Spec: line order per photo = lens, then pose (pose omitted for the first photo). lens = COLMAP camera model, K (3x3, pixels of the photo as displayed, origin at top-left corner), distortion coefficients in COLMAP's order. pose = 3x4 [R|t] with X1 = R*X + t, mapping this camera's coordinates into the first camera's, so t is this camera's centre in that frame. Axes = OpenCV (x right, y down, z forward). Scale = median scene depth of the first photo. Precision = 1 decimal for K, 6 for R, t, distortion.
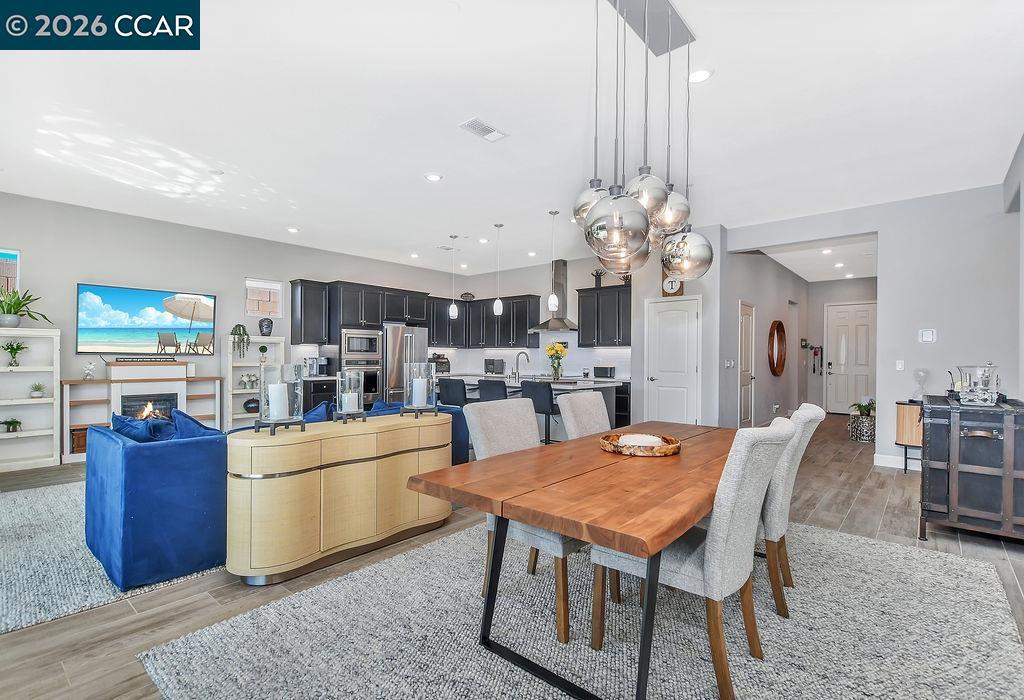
lens RADIAL K [[485.1, 0, 498.8], [0, 485.1, 362.0], [0, 0, 1]] dist [0.015385, -0.004420]
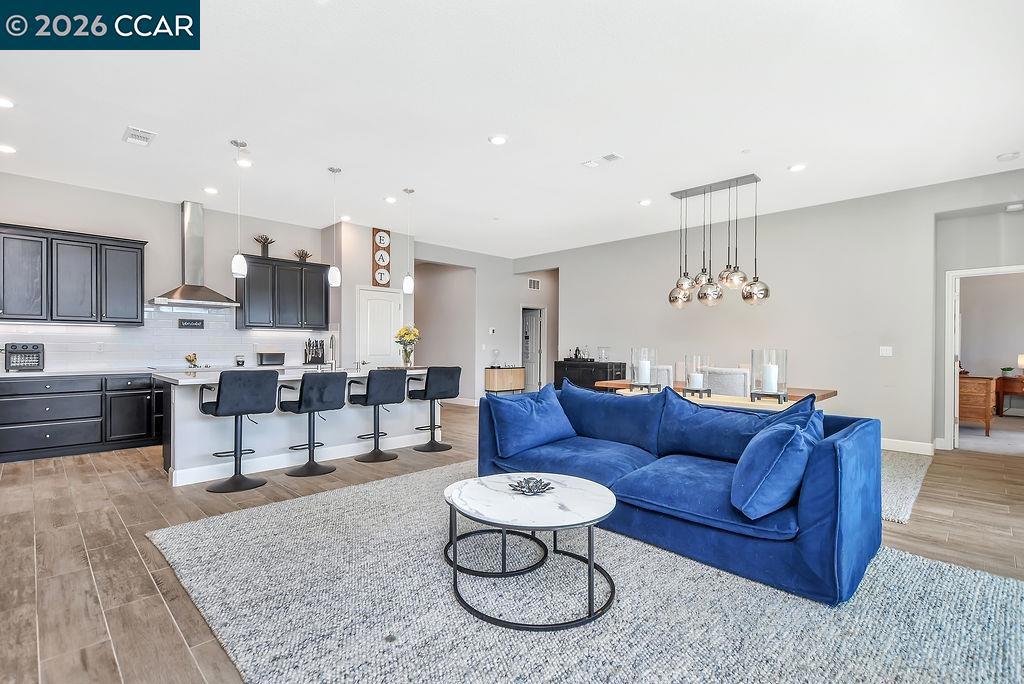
lens RADIAL K [[474.1, 0, 509.3], [0, 474.1, 339.9], [0, 0, 1]] dist [0.018663, -0.006014]
pose [[0.053459, 0.006143, 0.998551, -0.696294], [0.004247, 0.999971, -0.006379, -0.006438], [-0.998561, 0.004582, 0.053431, 0.643931]]
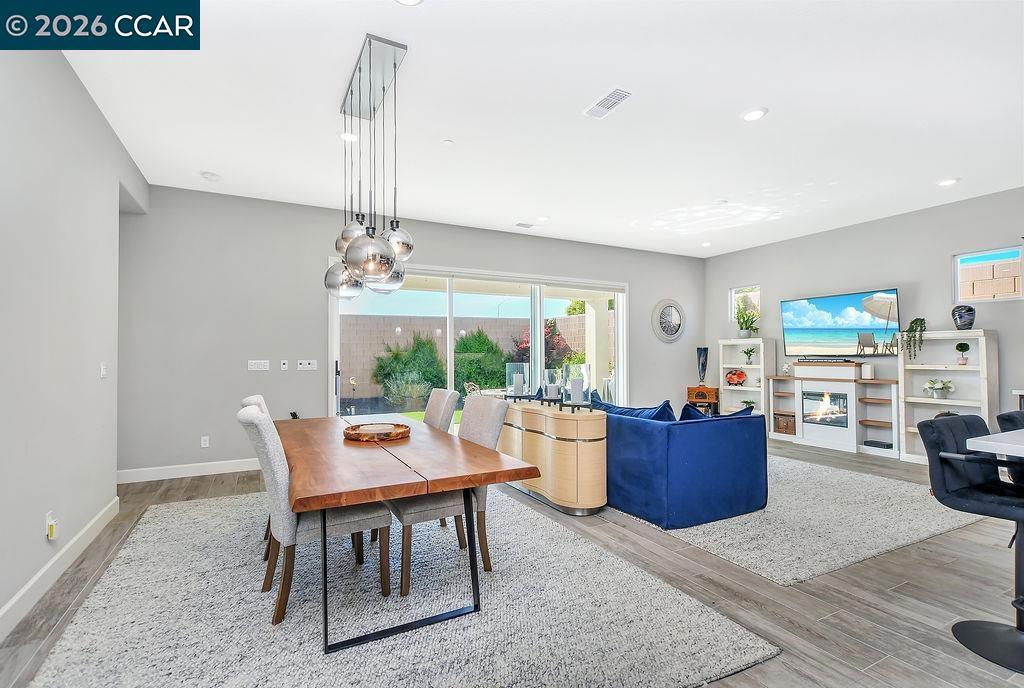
lens RADIAL K [[474.1, 0, 506.3], [0, 474.1, 350.4], [0, 0, 1]] dist [0.018663, -0.006014]
pose [[-0.357977, -0.013922, -0.933626, 0.463457], [-0.006821, 0.999901, -0.012295, -0.008493], [0.933705, 0.001967, -0.358037, 0.626183]]
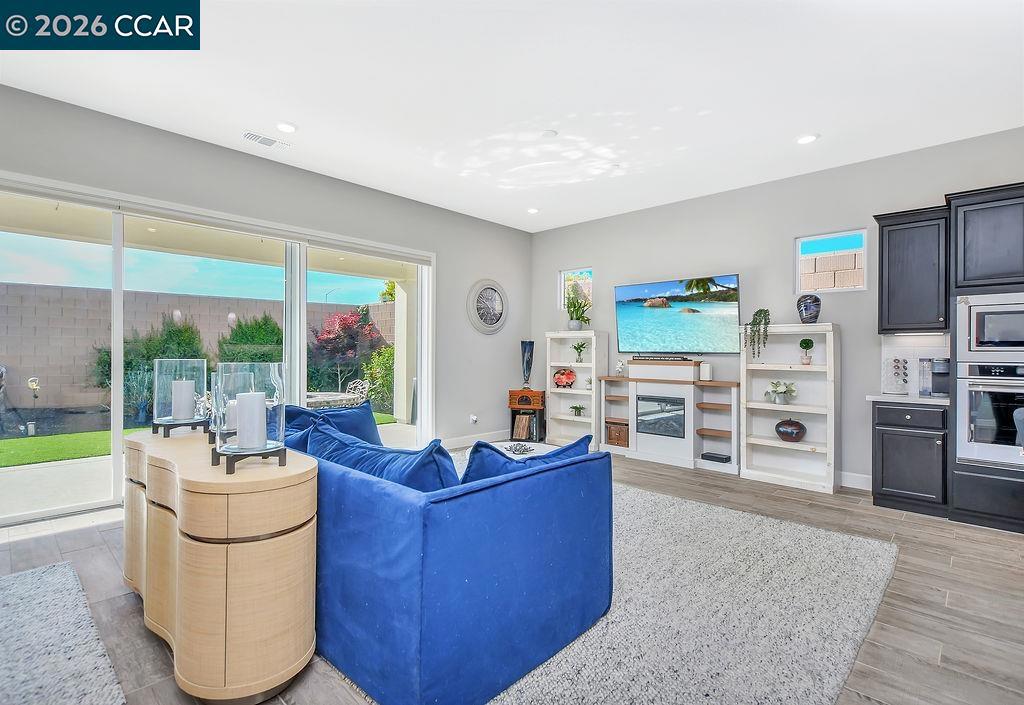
lens RADIAL K [[485.1, 0, 499.4], [0, 485.1, 354.6], [0, 0, 1]] dist [0.015385, -0.004420]
pose [[-0.046760, 0.000069, -0.998906, 0.174023], [-0.019236, 0.999814, 0.000970, -0.006056], [0.998721, 0.019261, -0.046750, 0.646409]]
